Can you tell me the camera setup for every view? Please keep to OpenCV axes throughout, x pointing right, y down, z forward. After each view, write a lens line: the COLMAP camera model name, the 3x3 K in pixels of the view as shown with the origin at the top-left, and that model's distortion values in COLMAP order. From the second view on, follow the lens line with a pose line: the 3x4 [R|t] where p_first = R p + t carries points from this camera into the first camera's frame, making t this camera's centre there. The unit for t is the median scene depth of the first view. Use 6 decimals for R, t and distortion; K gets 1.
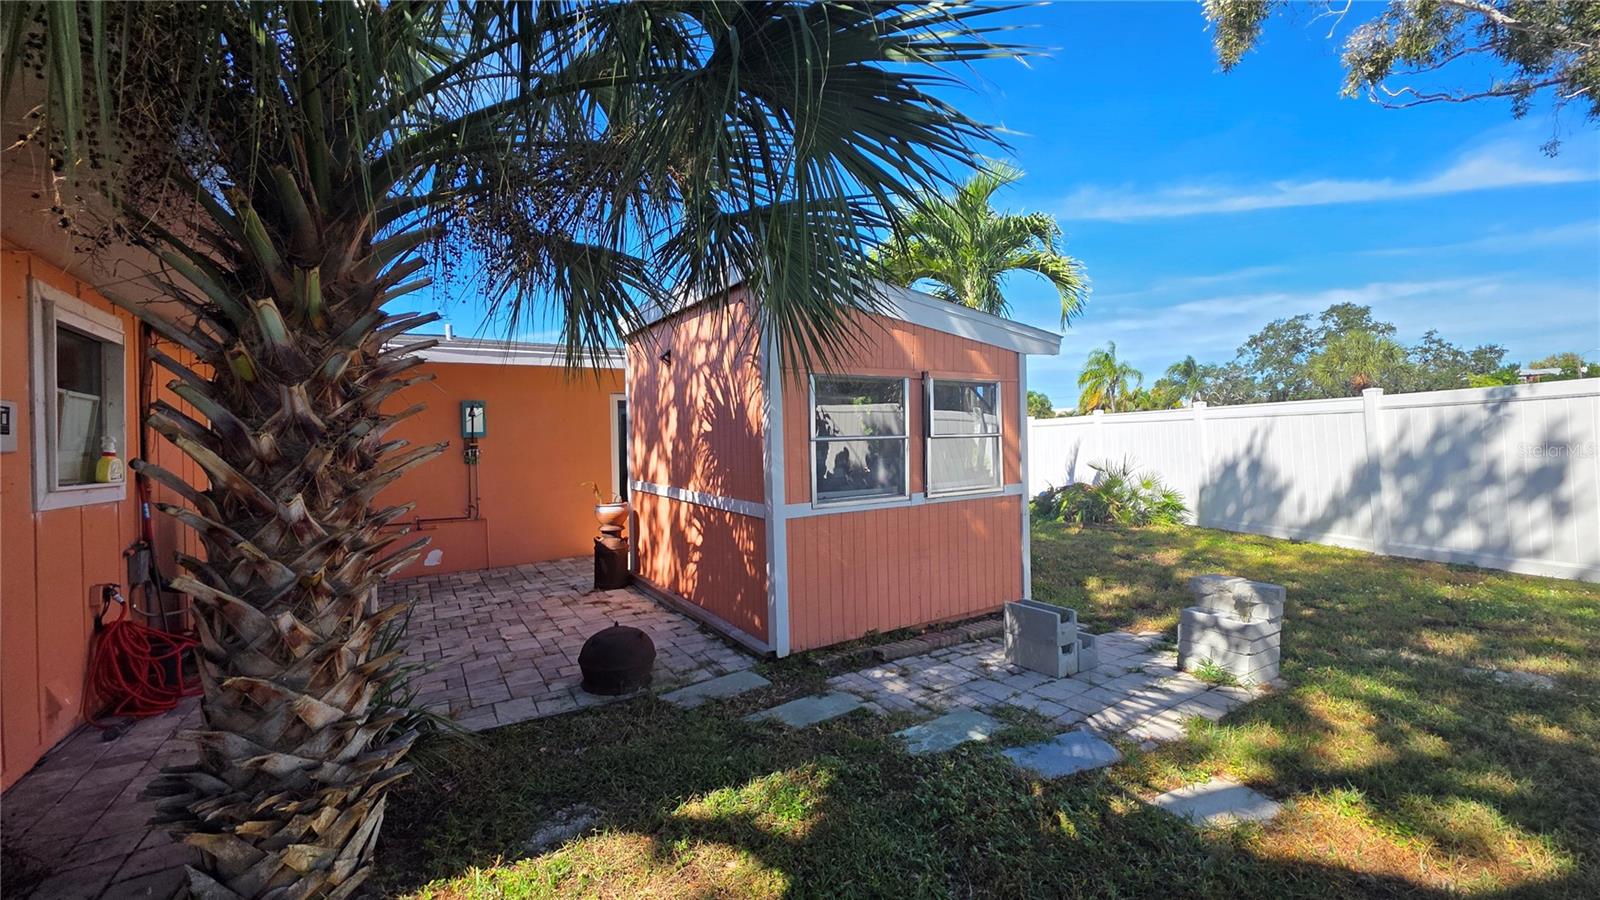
lens RADIAL K [[640.0, 0, 807.3], [0, 640.0, 439.7], [0, 0, 1]] dist [0.006288, -0.000133]
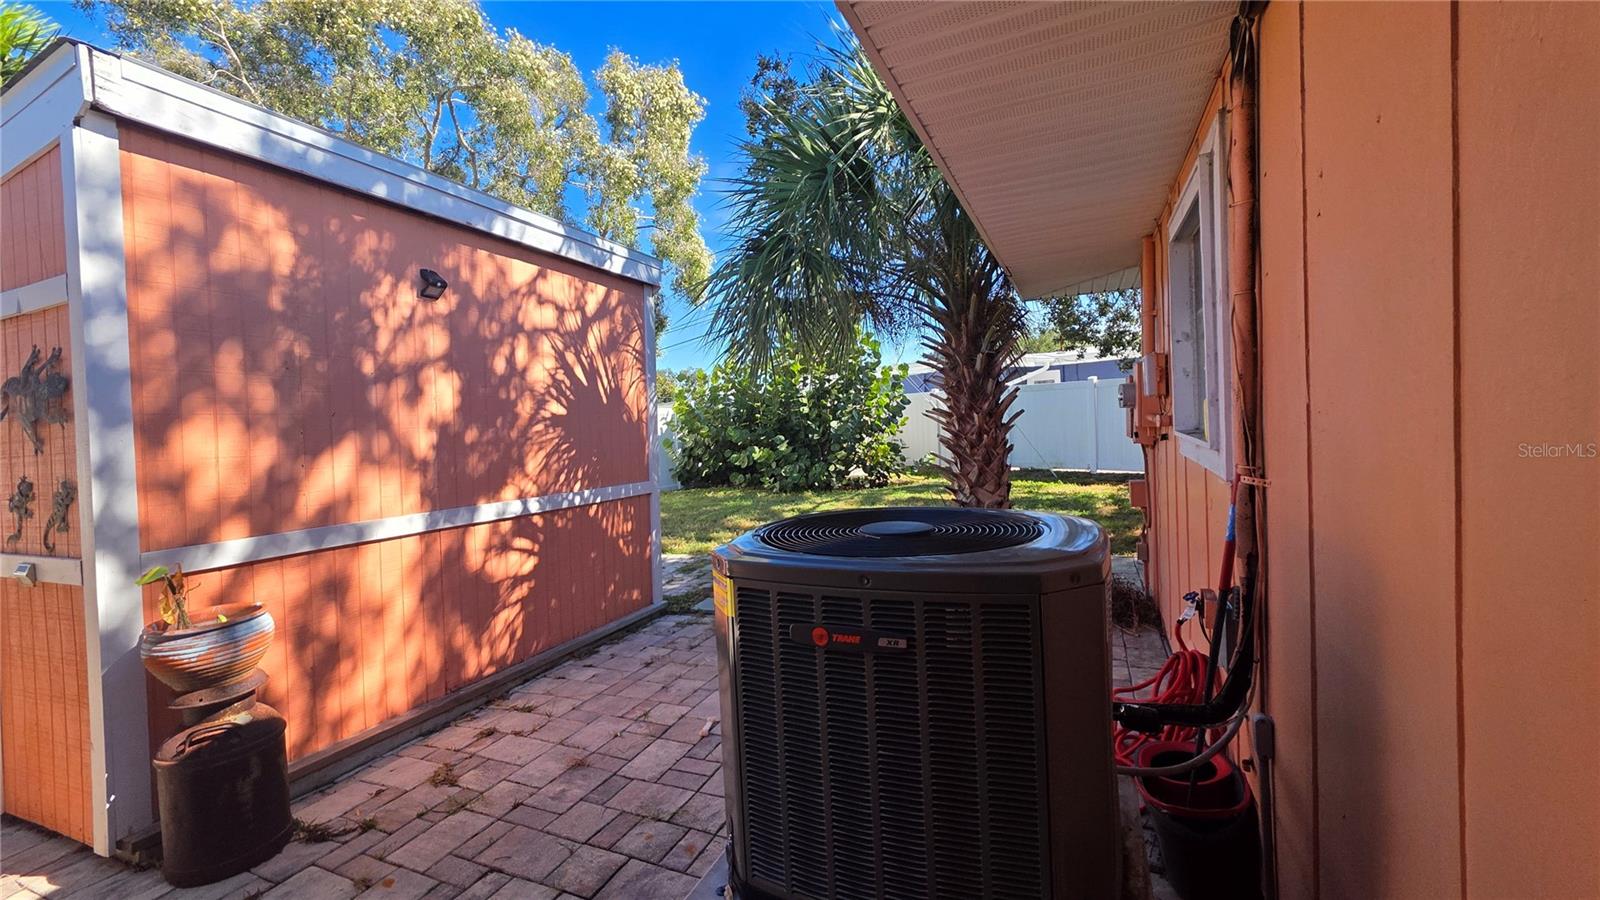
lens RADIAL K [[640.0, 0, 807.3], [0, 640.0, 439.7], [0, 0, 1]] dist [0.006288, -0.000133]
pose [[-0.561682, 0.028197, 0.826873, -0.946653], [0.057879, 0.998310, 0.005274, 0.030466], [-0.825326, 0.050821, -0.562364, 1.138417]]
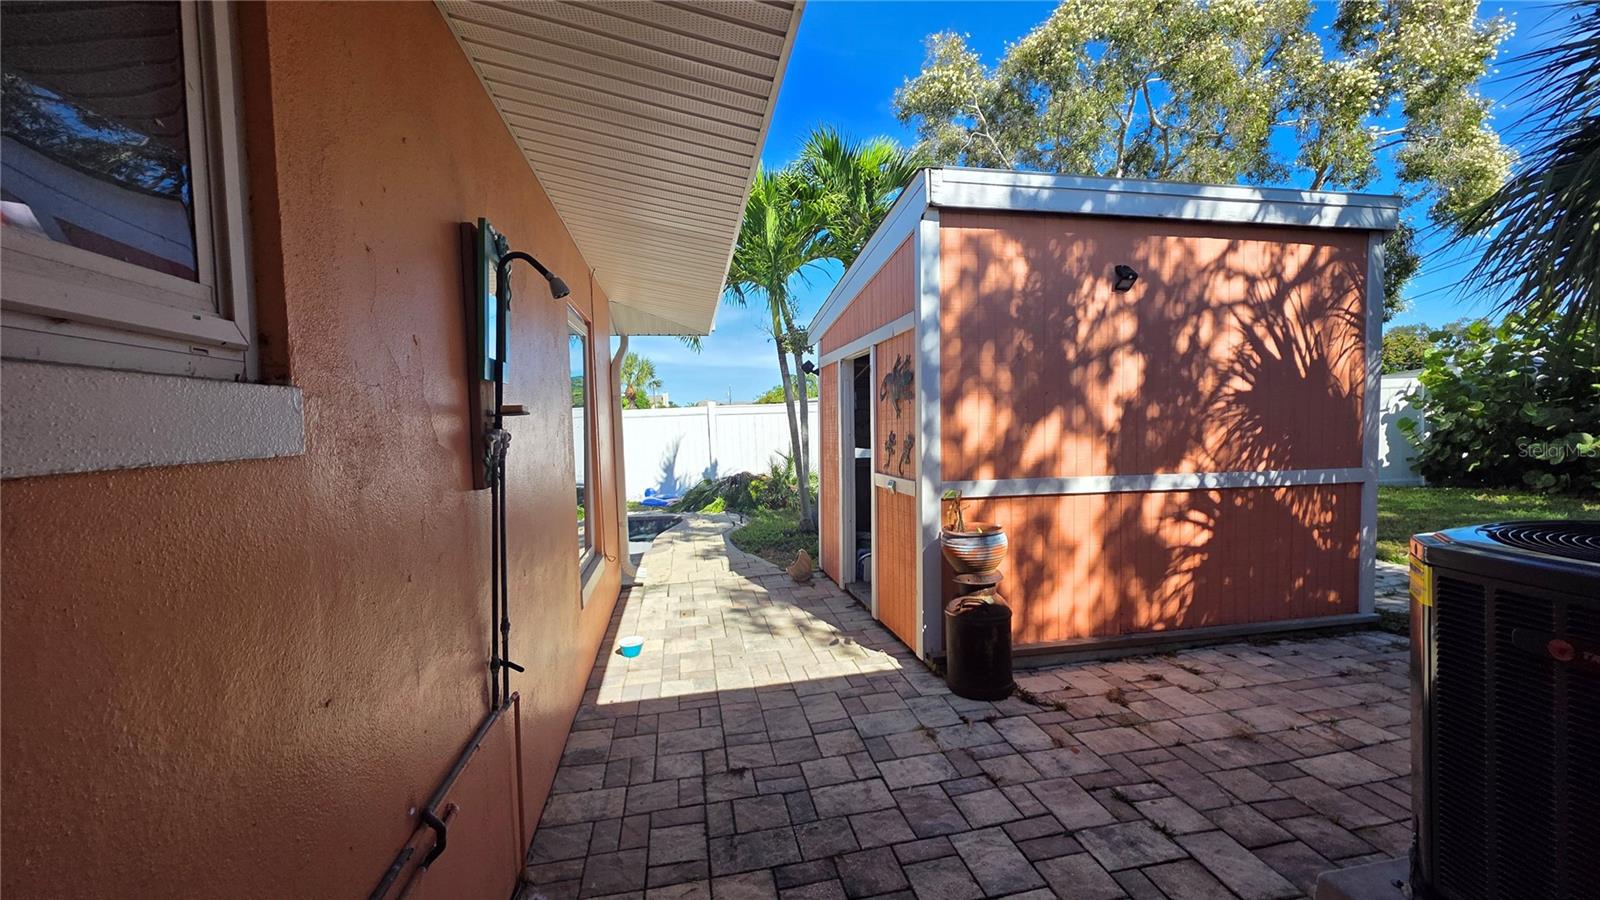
lens RADIAL K [[640.0, 0, 807.3], [0, 640.0, 439.7], [0, 0, 1]] dist [0.006288, -0.000133]
pose [[0.364759, -0.010841, 0.931039, -1.024677], [0.015884, 0.999859, 0.005420, 0.032746], [-0.930966, 0.012812, 0.364880, 1.151439]]
